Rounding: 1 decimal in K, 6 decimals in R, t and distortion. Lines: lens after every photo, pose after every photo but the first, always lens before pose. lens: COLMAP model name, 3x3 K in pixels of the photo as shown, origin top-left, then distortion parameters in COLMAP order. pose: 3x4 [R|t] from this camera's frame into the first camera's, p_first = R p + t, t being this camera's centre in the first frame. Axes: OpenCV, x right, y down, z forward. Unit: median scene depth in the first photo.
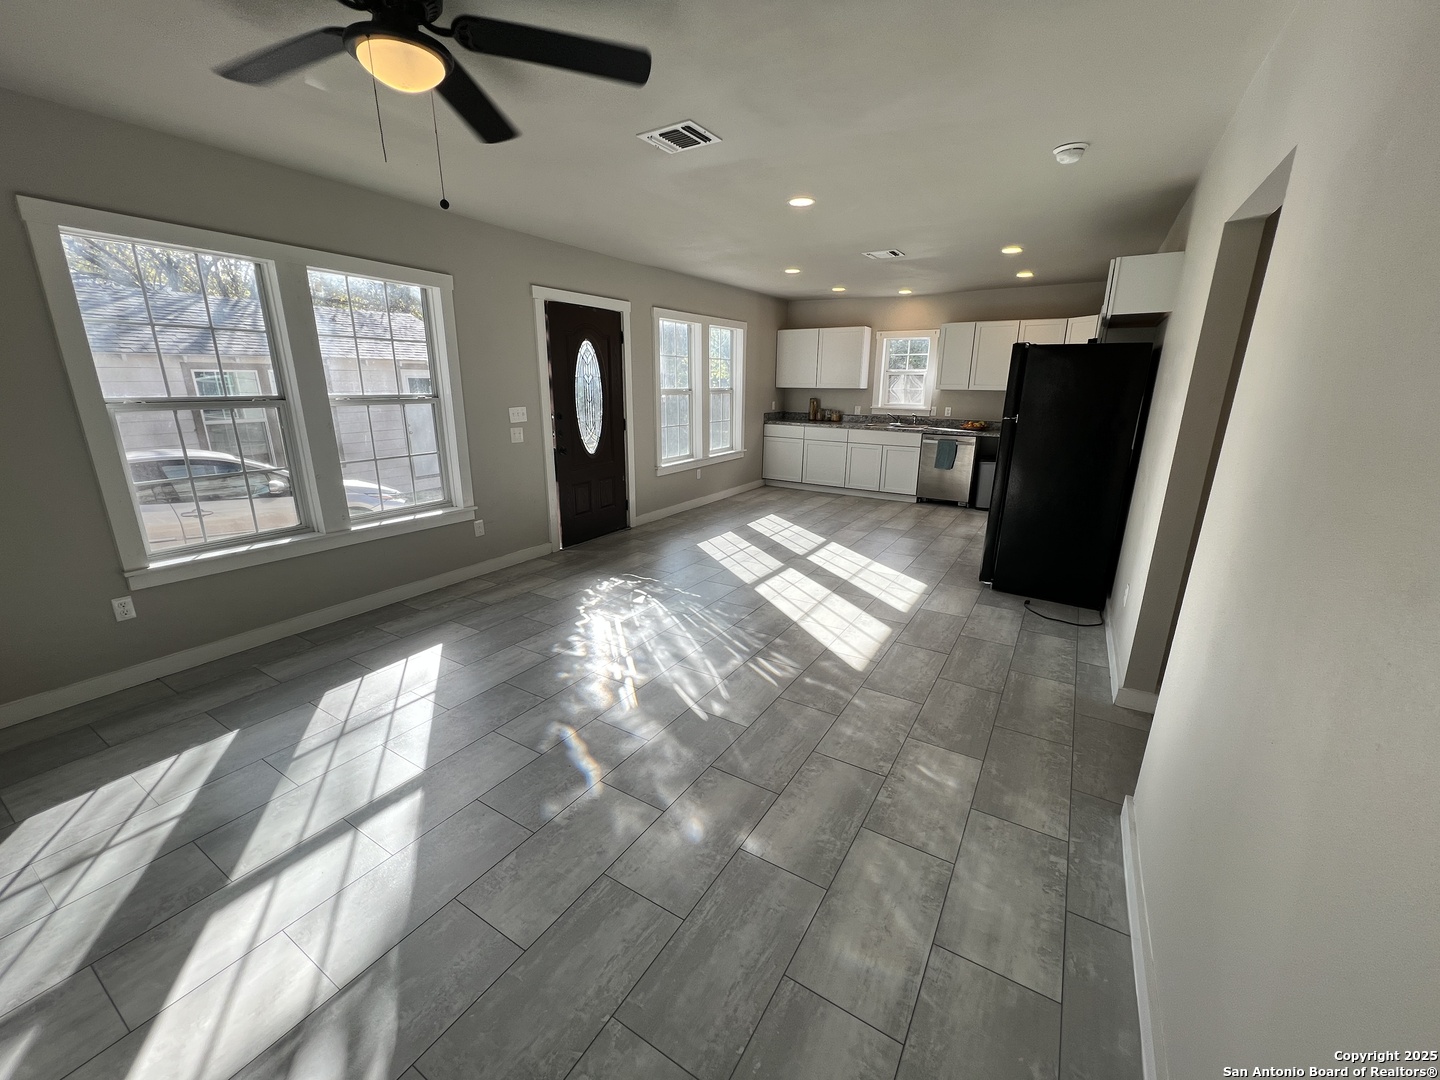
lens RADIAL K [[575.4, 0, 721.3], [0, 575.4, 541.8], [0, 0, 1]] dist [-0.001688, 0.000393]
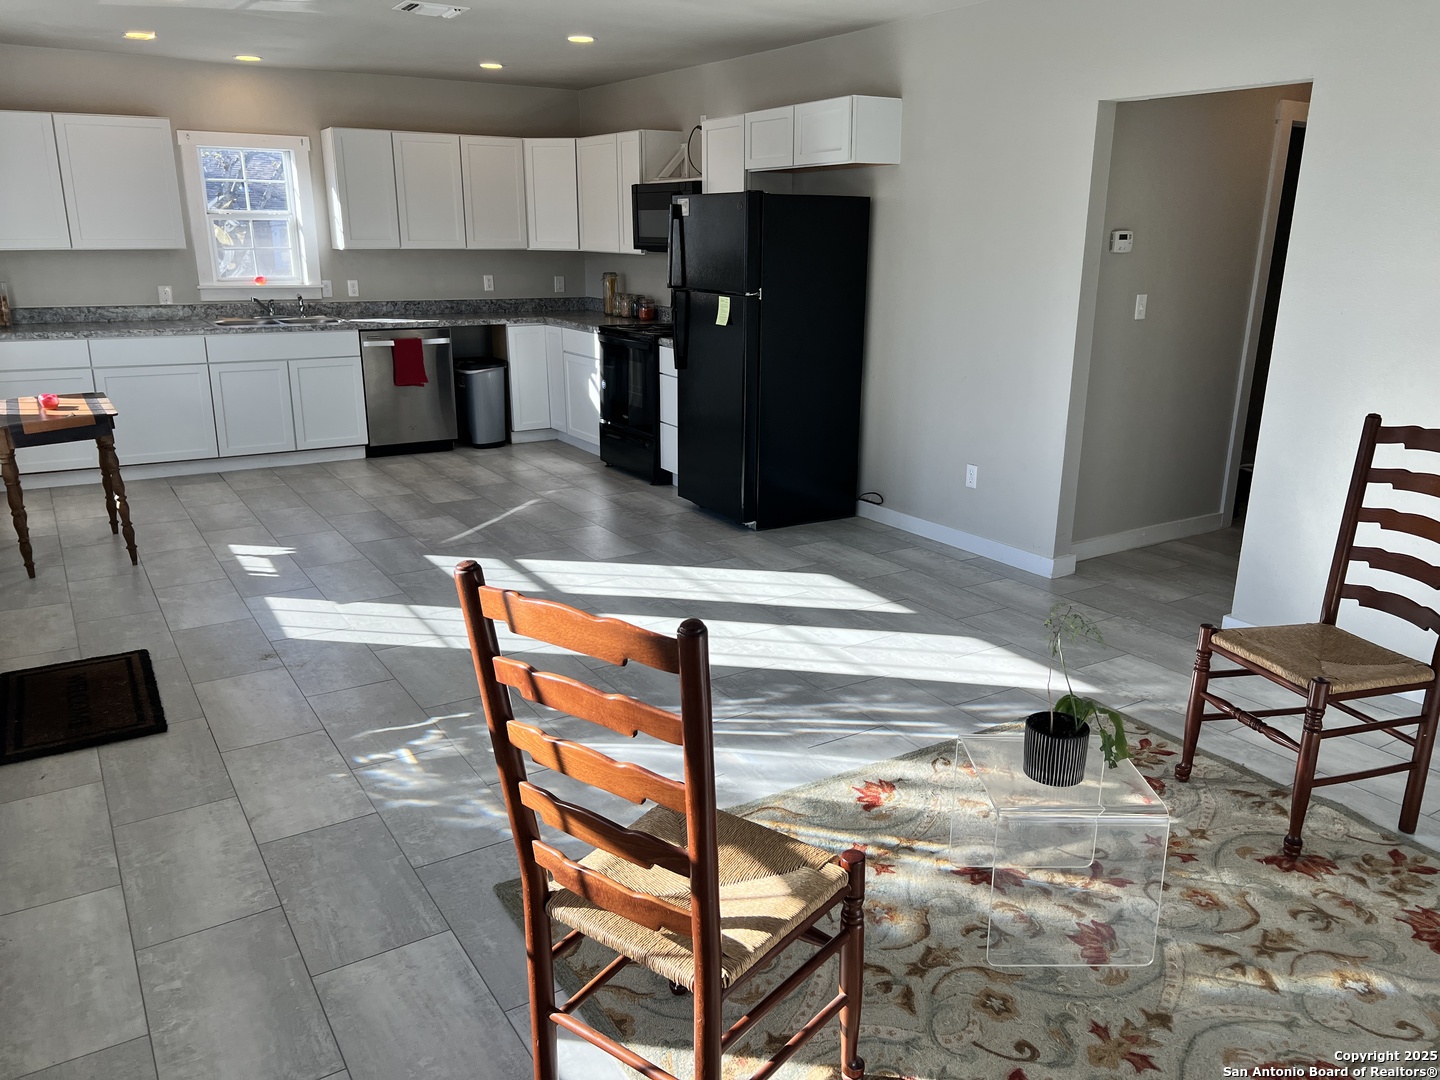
lens RADIAL K [[1085.2, 0, 725.5], [0, 1085.2, 535.4], [0, 0, 1]] dist [0.047372, -0.047894]
pose [[0.437120, -0.248828, 0.864298, -0.793852], [0.238582, 0.958621, 0.155319, -0.143414], [-0.867182, 0.138313, 0.478399, 0.410317]]
